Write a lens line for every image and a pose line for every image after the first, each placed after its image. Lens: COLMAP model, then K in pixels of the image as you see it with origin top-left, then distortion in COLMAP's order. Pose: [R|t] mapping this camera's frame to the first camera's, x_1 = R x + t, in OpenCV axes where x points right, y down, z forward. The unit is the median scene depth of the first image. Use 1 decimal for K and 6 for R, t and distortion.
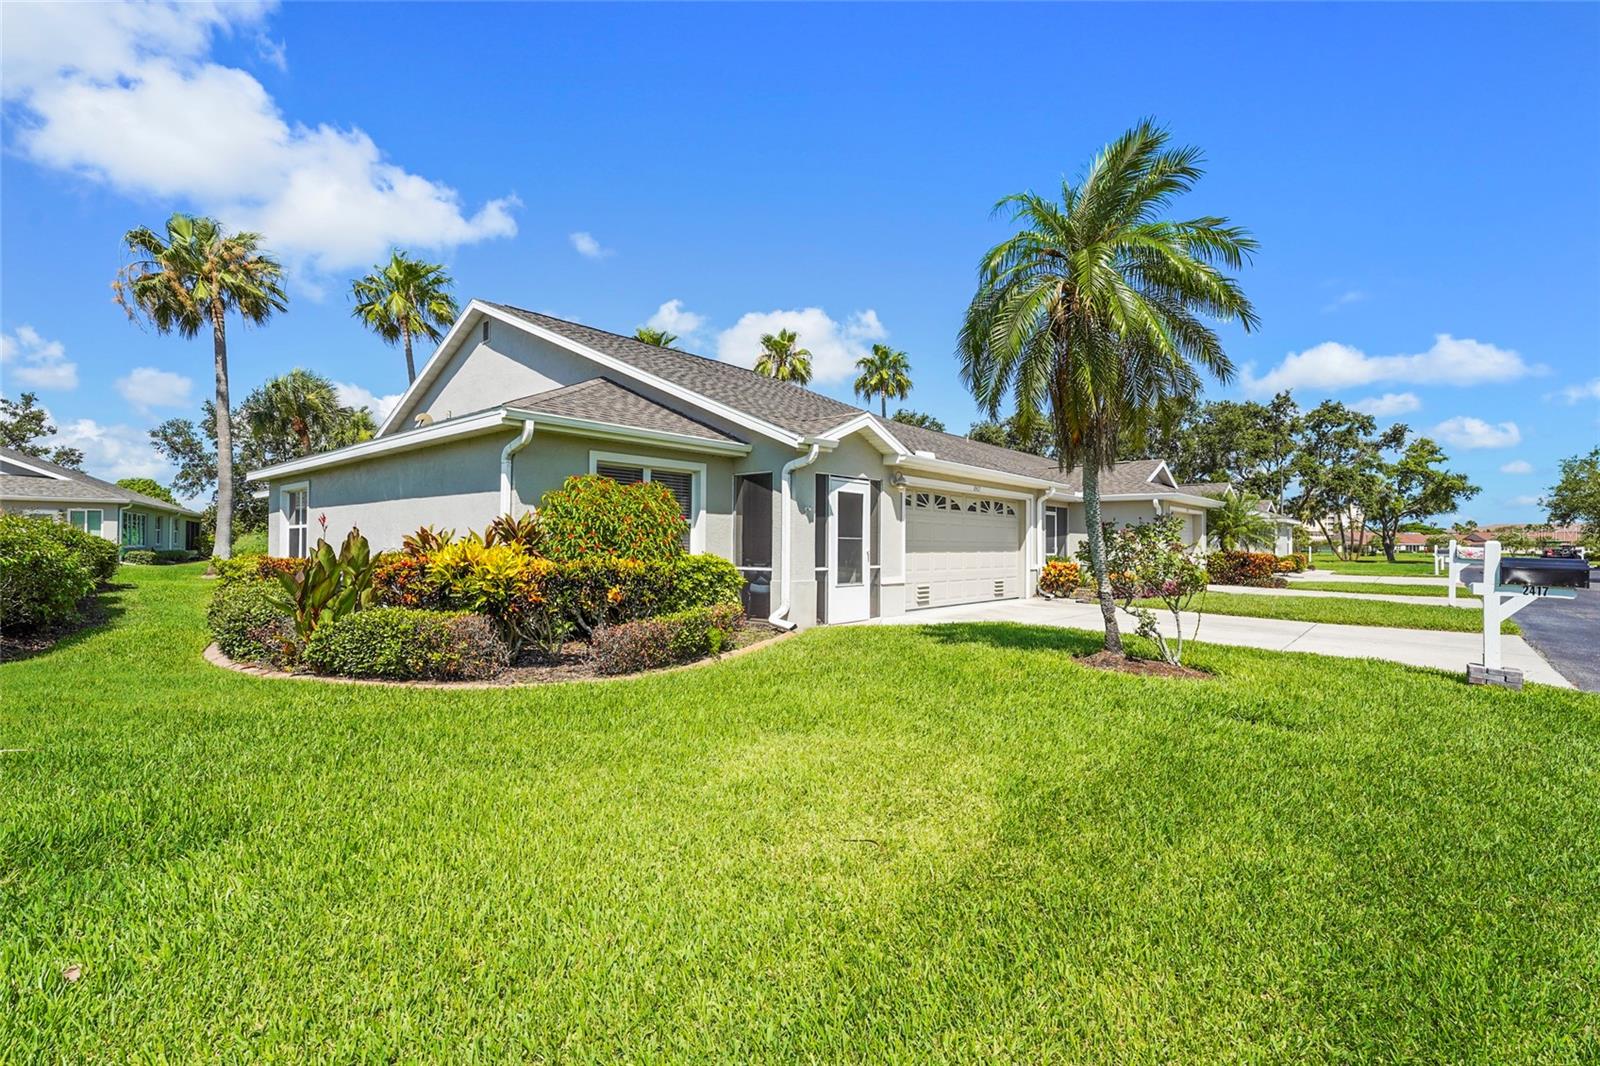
lens RADIAL K [[740.5, 0, 799.1], [0, 740.5, 530.9], [0, 0, 1]] dist [-0.002449, 0.000105]
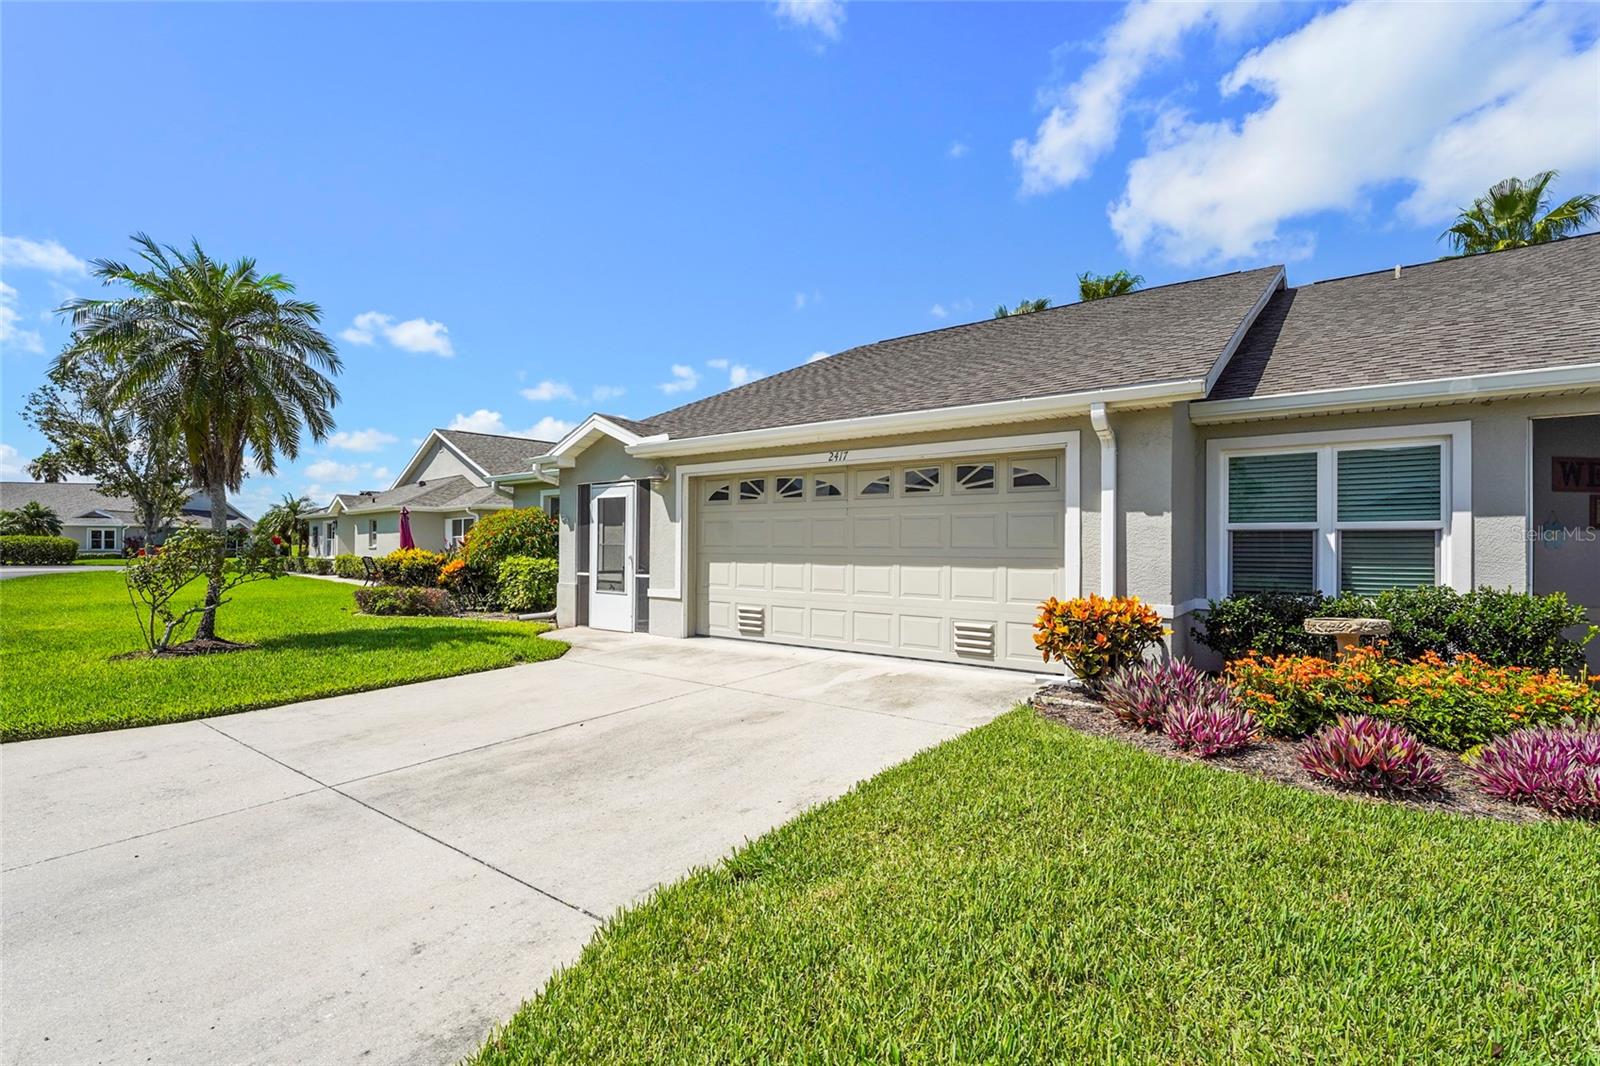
lens RADIAL K [[740.5, 0, 799.1], [0, 740.5, 530.9], [0, 0, 1]] dist [-0.002449, 0.000105]
pose [[0.047881, -0.043980, -0.997884, 1.003149], [0.004081, 0.999030, -0.043835, 0.034099], [0.998845, -0.001974, 0.048014, 1.145705]]
